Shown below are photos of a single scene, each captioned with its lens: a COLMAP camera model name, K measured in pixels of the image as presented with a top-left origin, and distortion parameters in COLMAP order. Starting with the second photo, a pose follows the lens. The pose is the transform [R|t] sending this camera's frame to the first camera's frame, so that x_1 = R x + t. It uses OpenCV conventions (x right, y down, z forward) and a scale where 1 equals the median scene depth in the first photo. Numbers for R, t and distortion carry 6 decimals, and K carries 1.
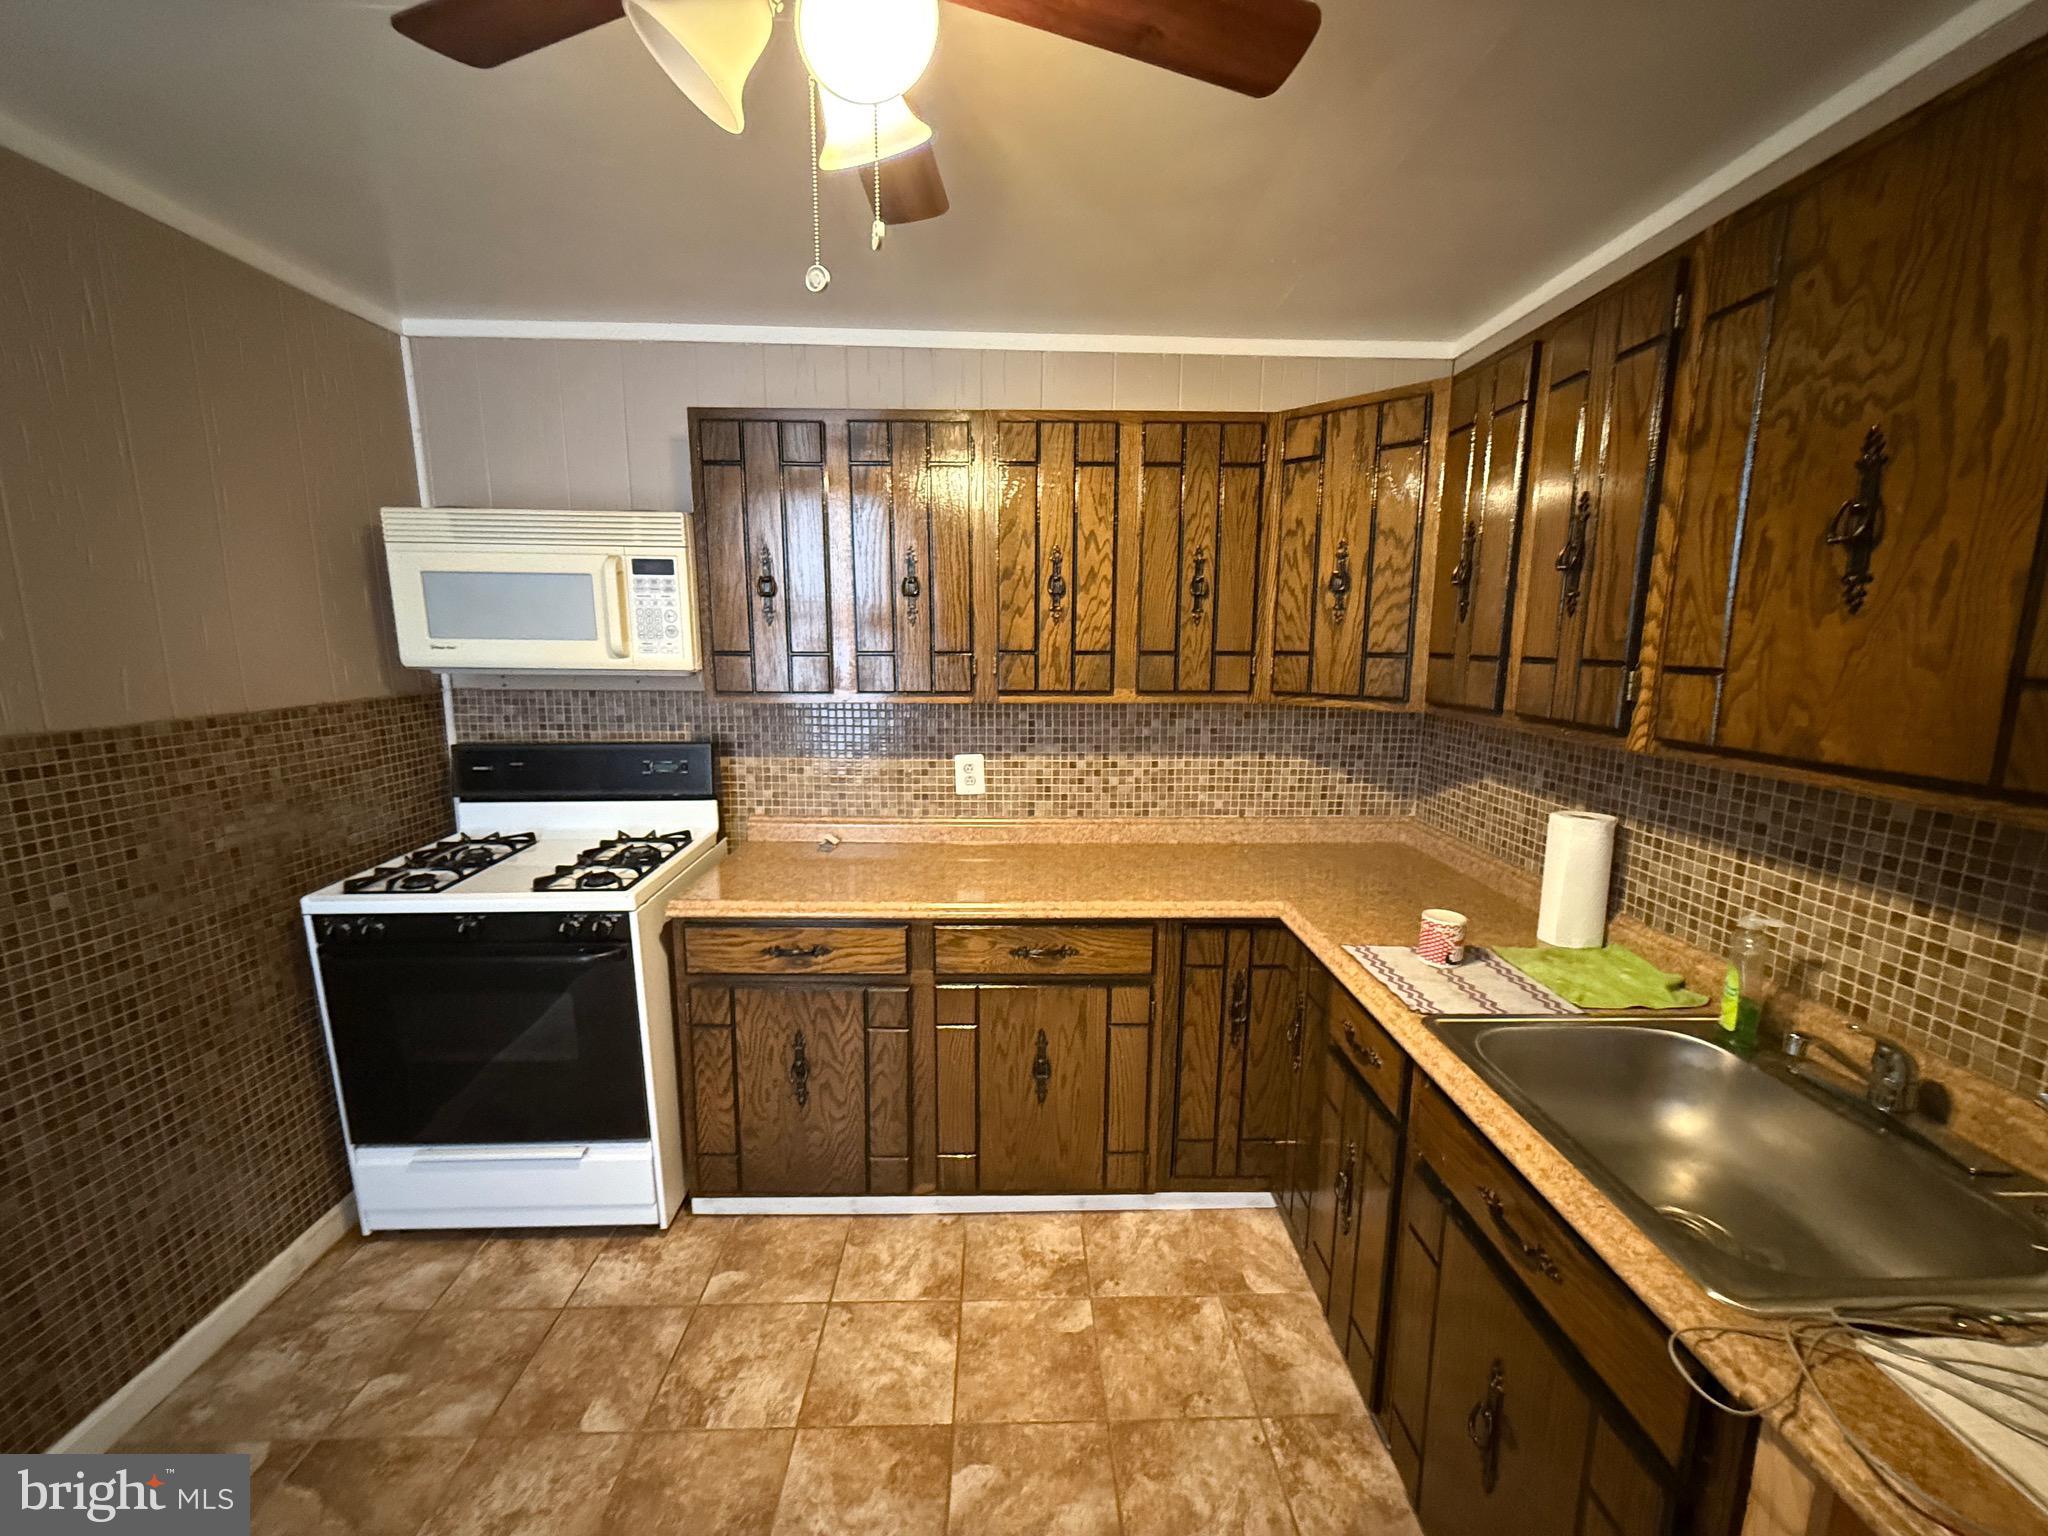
lens RADIAL K [[817.2, 0, 1025.2], [0, 817.2, 768.6], [0, 0, 1]] dist [-0.003398, 0.000528]
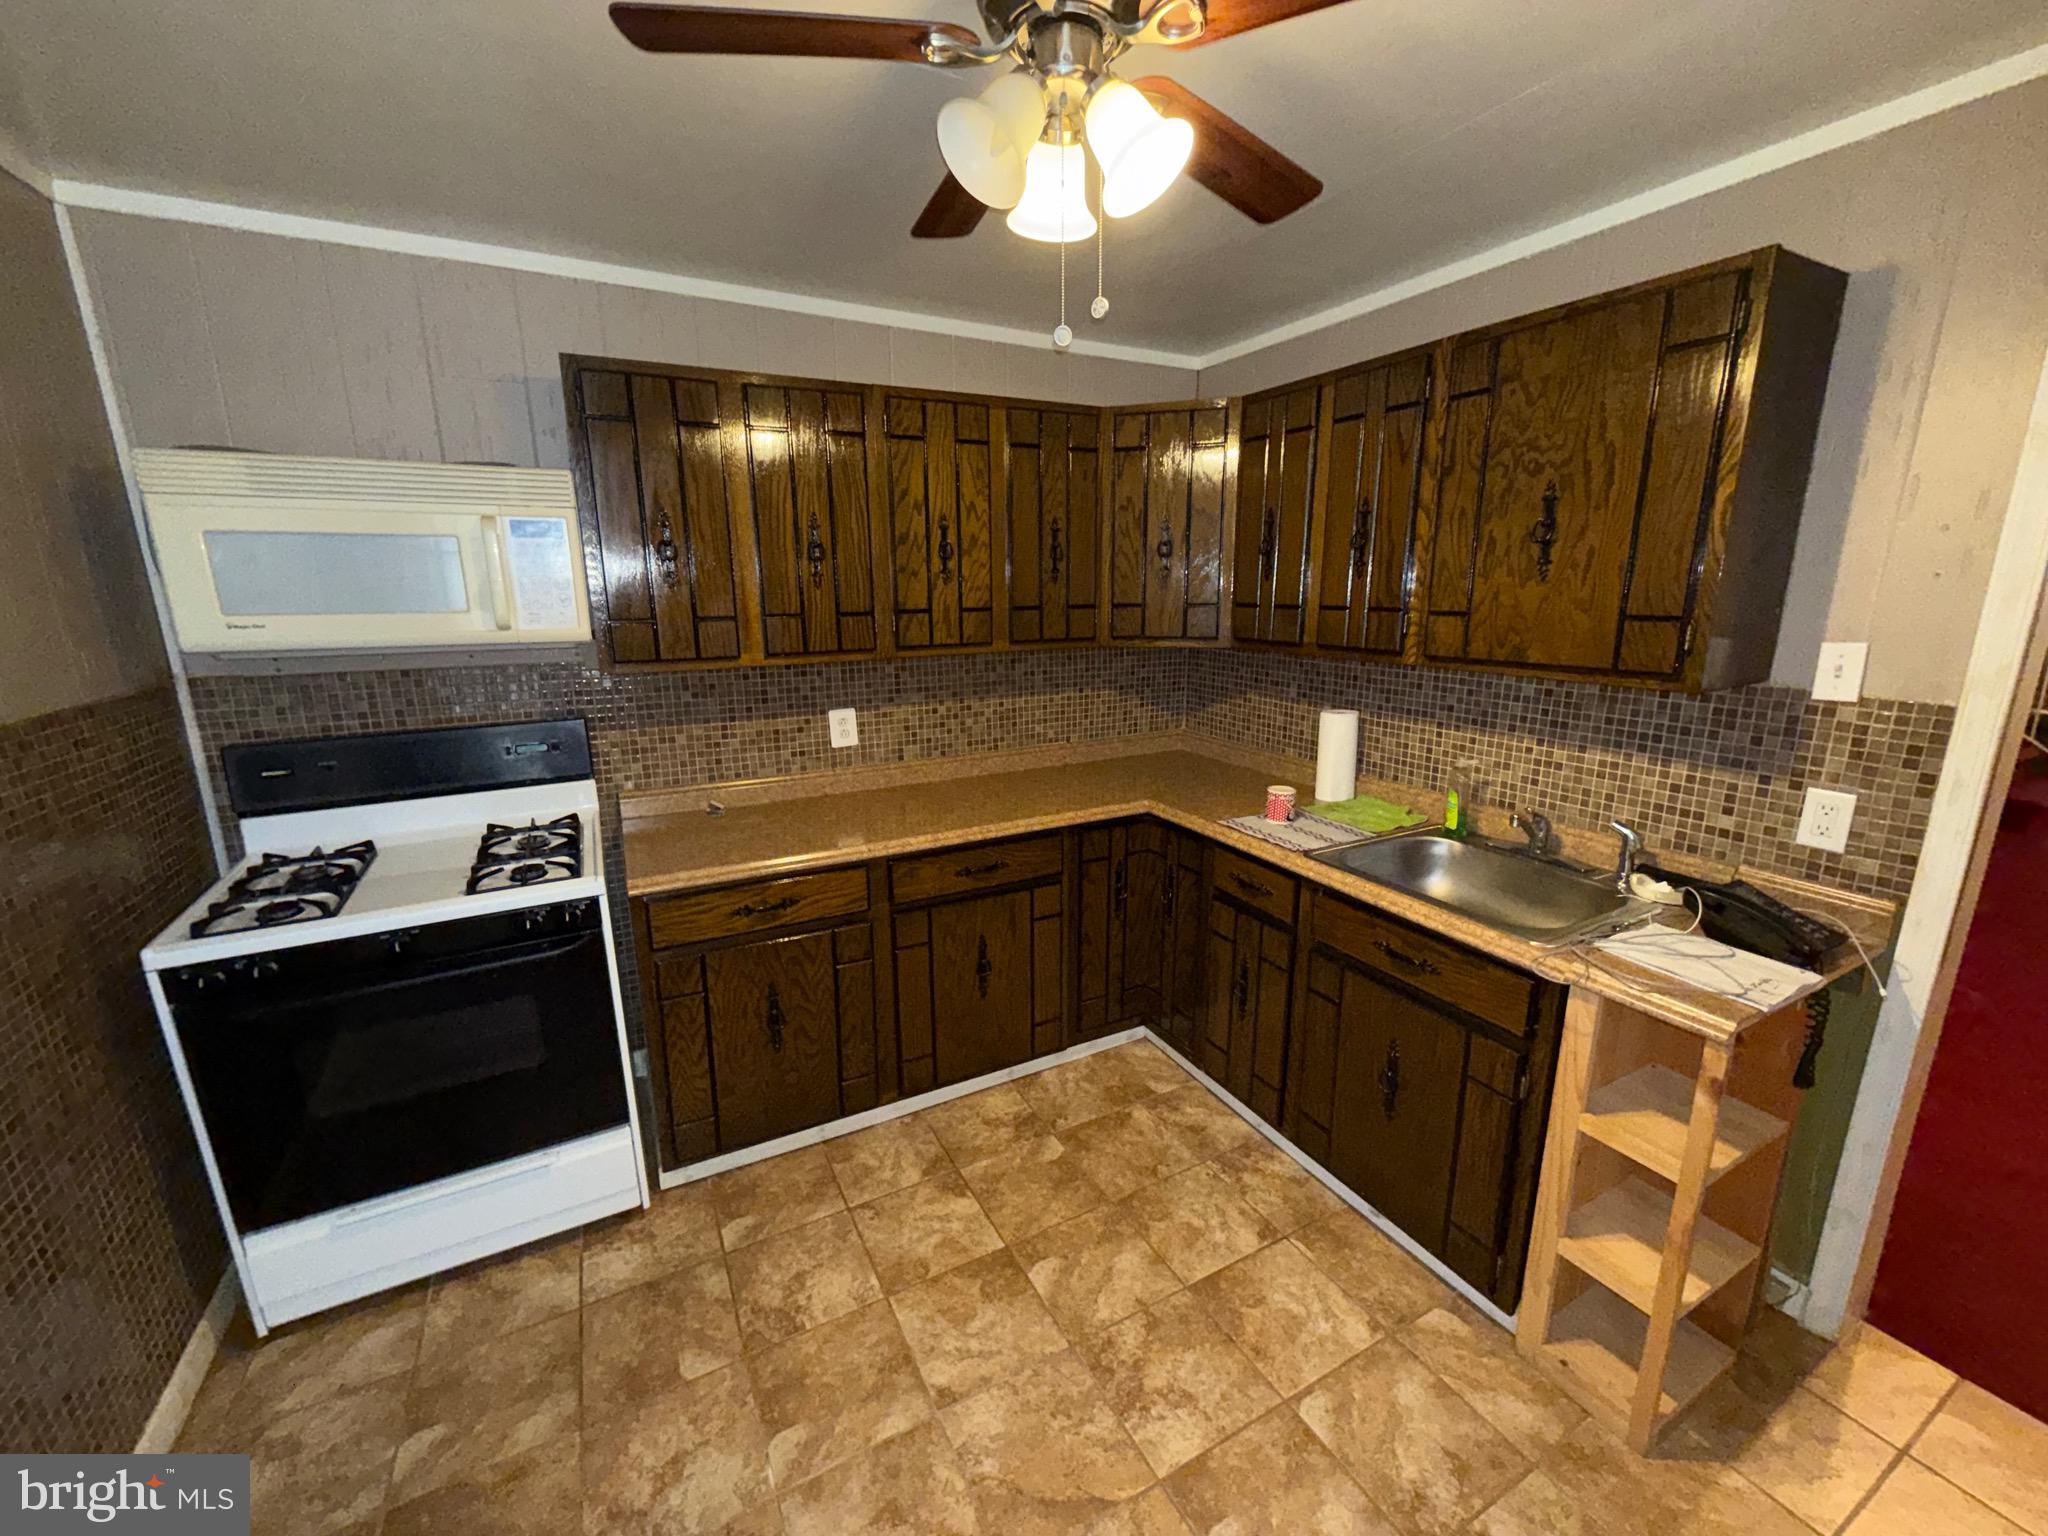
lens RADIAL K [[817.2, 0, 1033.4], [0, 817.2, 769.1], [0, 0, 1]] dist [-0.003398, 0.000528]
pose [[0.894838, -0.113292, 0.431775, -0.402419], [0.085245, 0.992827, 0.083837, -0.009886], [-0.438176, -0.038214, 0.898076, -0.079092]]
